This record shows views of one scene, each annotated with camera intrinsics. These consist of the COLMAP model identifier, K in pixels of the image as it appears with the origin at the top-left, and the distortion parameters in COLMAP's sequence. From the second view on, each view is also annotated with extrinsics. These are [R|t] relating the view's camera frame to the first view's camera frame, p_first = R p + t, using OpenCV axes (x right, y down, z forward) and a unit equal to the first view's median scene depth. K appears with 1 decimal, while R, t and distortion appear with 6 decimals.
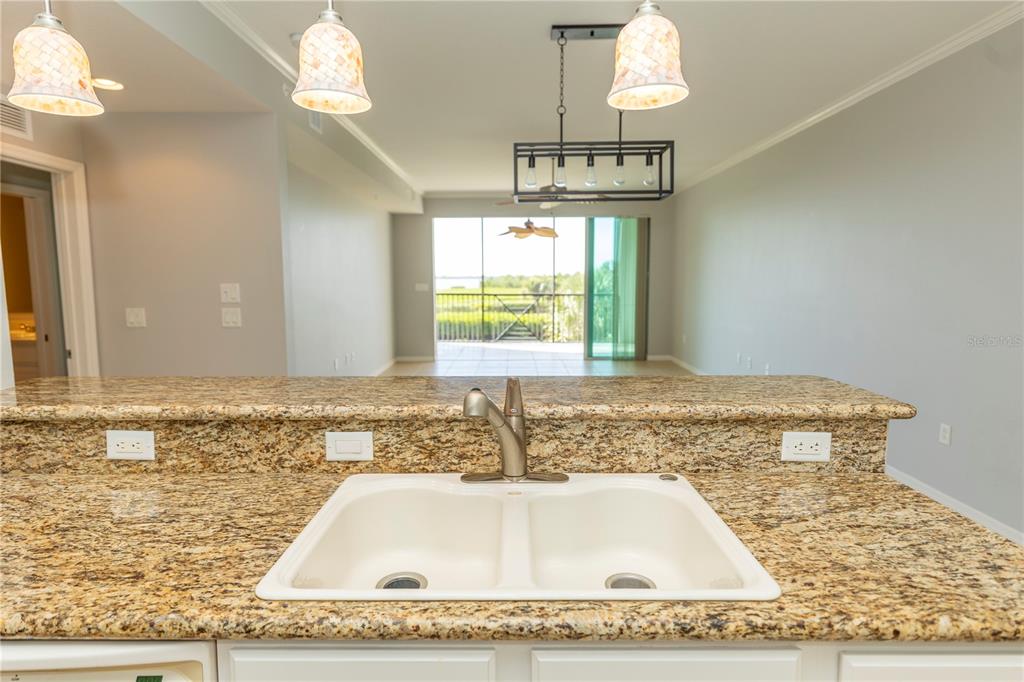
lens RADIAL K [[563.1, 0, 511.4], [0, 563.1, 334.4], [0, 0, 1]] dist [-0.000532, -0.000039]
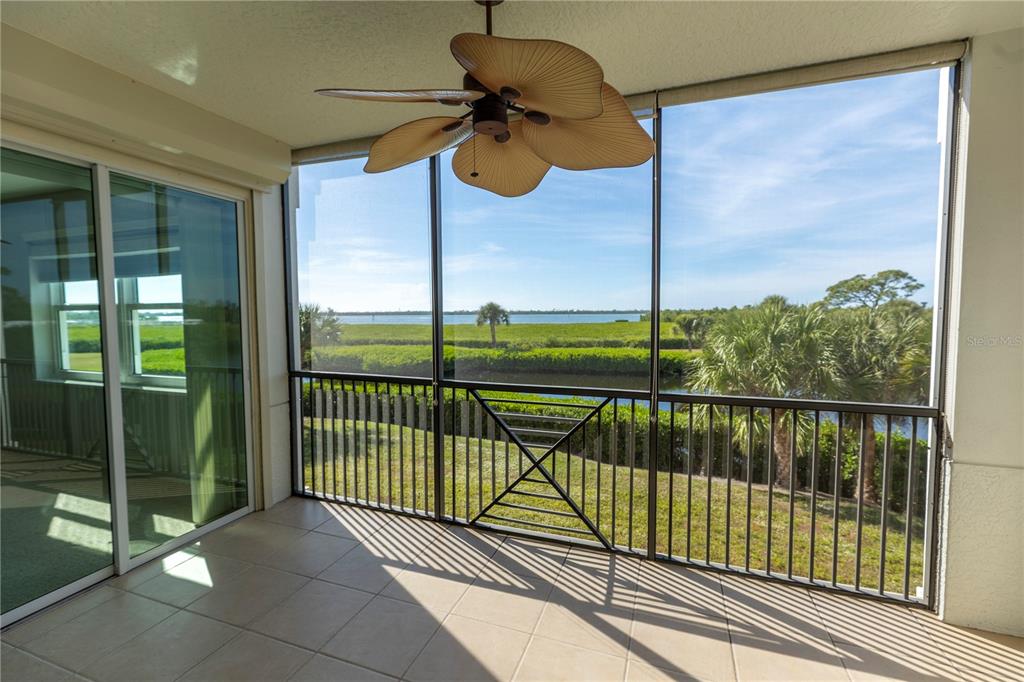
lens RADIAL K [[452.0, 0, 504.5], [0, 452.0, 340.9], [0, 0, 1]] dist [-0.000150, -0.000216]
pose [[0.938254, 0.017872, -0.345484, 0.093090], [-0.030822, 0.999012, -0.032025, -0.100905], [0.344570, 0.040696, 0.937878, 0.856910]]
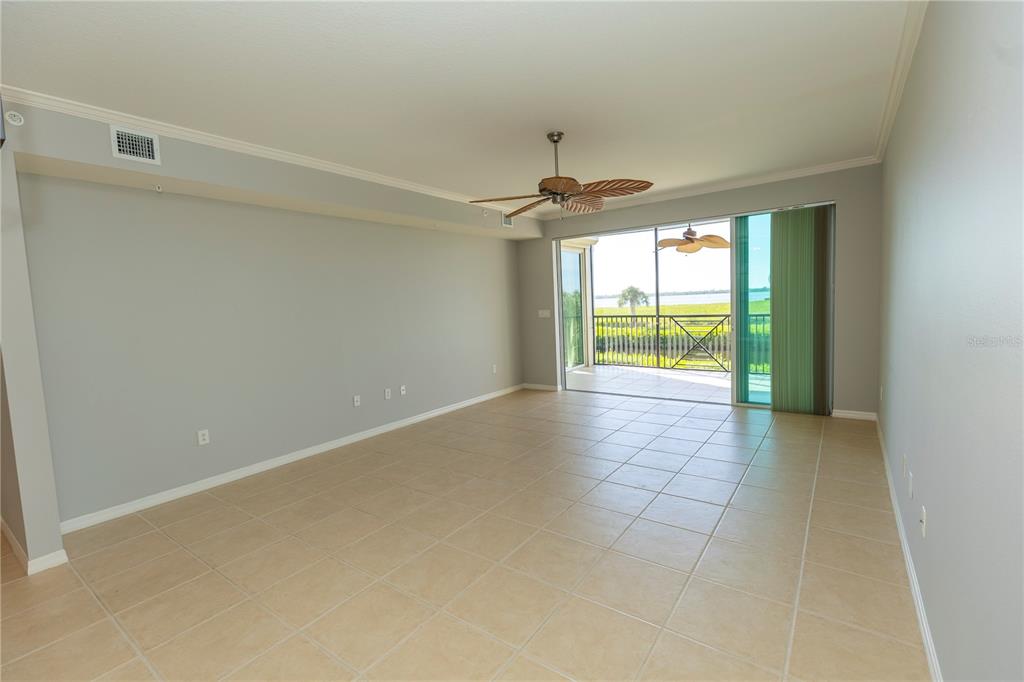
lens RADIAL K [[452.0, 0, 505.7], [0, 452.0, 339.9], [0, 0, 1]] dist [-0.000150, -0.000216]
pose [[0.805963, 0.017074, -0.591720, 0.212291], [-0.017829, 0.999831, 0.004565, -0.035607], [0.591698, 0.006871, 0.806130, 0.294199]]
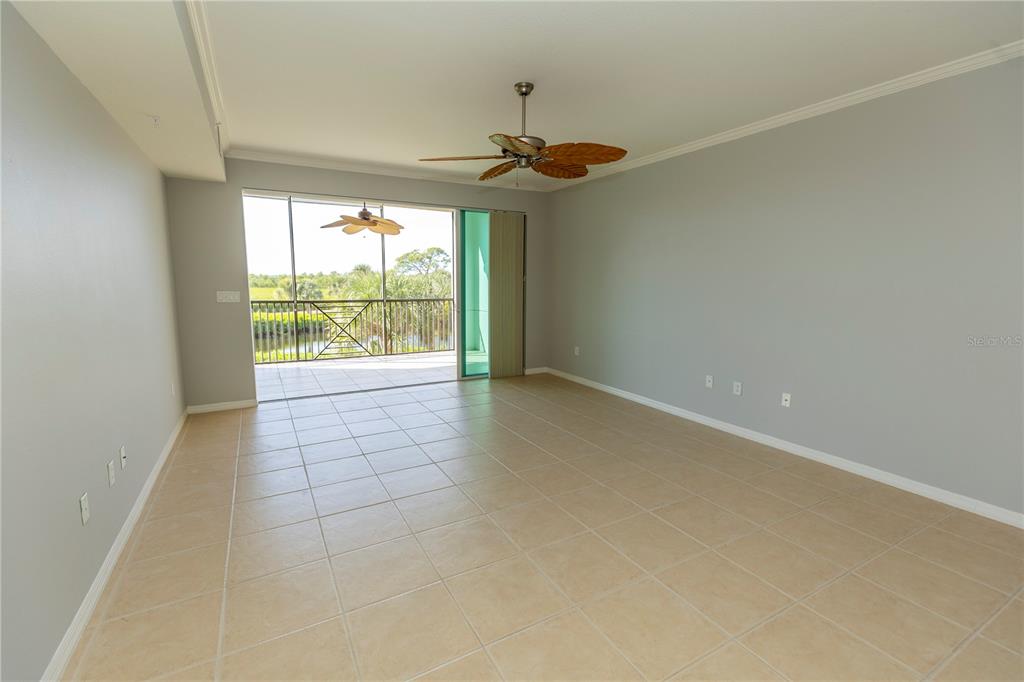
lens RADIAL K [[452.0, 0, 507.9], [0, 452.0, 341.7], [0, 0, 1]] dist [-0.000150, -0.000216]
pose [[0.872352, -0.060256, 0.485151, -0.115153], [0.041038, 0.997898, 0.050148, -0.038783], [-0.487153, -0.023837, 0.872991, 0.334942]]
